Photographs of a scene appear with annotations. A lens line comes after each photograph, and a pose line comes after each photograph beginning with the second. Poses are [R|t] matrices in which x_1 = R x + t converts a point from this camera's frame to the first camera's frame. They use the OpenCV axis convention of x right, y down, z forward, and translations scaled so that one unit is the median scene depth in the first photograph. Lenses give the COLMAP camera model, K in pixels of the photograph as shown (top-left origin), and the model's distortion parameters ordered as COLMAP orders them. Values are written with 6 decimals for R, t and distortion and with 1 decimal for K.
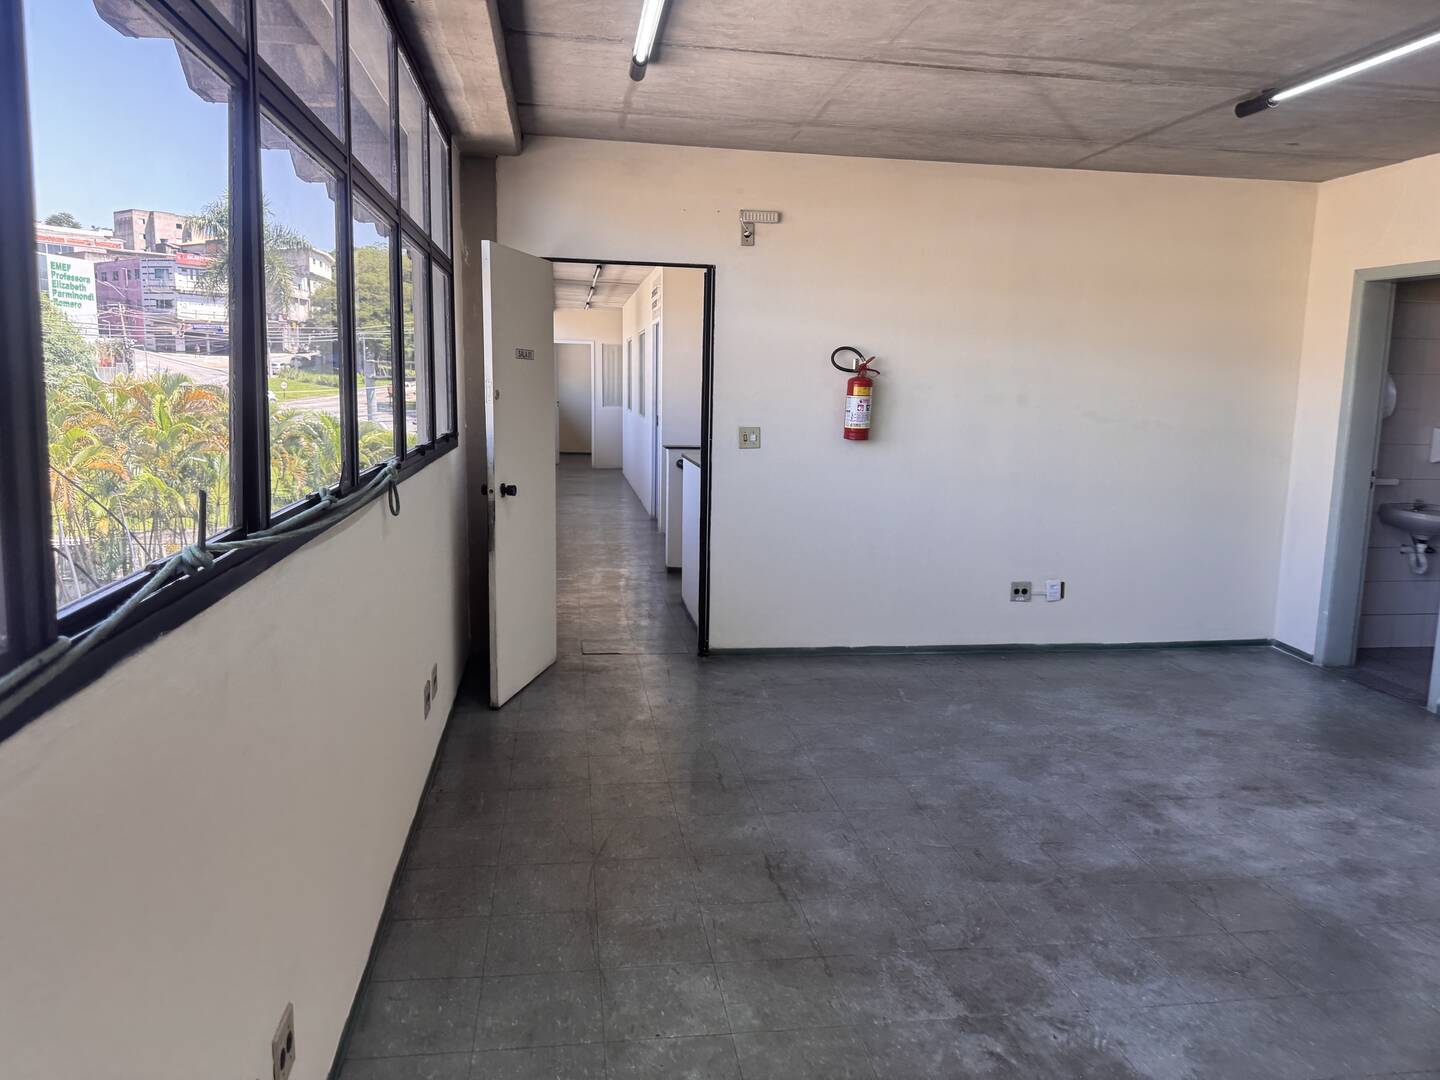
lens RADIAL K [[1024.6, 0, 728.8], [0, 1024.6, 540.8], [0, 0, 1]] dist [-0.008279, -0.010968]
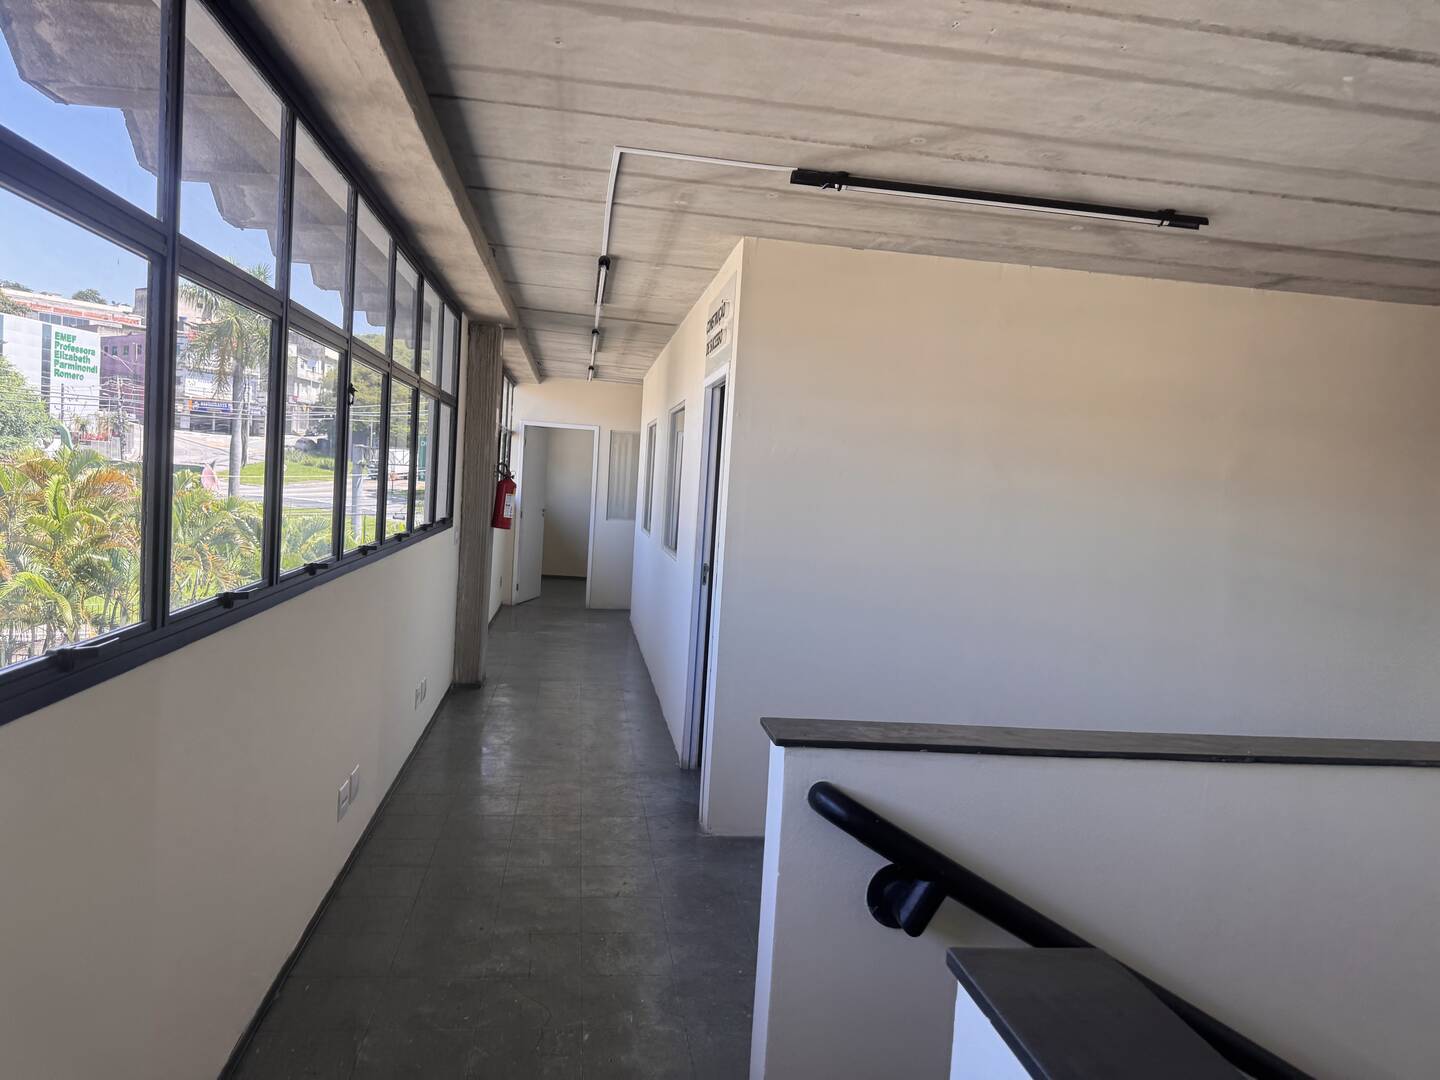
lens RADIAL K [[1024.6, 0, 715.1], [0, 1024.6, 537.7], [0, 0, 1]] dist [-0.008279, -0.010968]
pose [[0.998890, 0.041984, -0.021373, -0.037088], [-0.043890, 0.994187, -0.098318, -0.058440], [0.017121, 0.099147, 0.994926, 0.336056]]
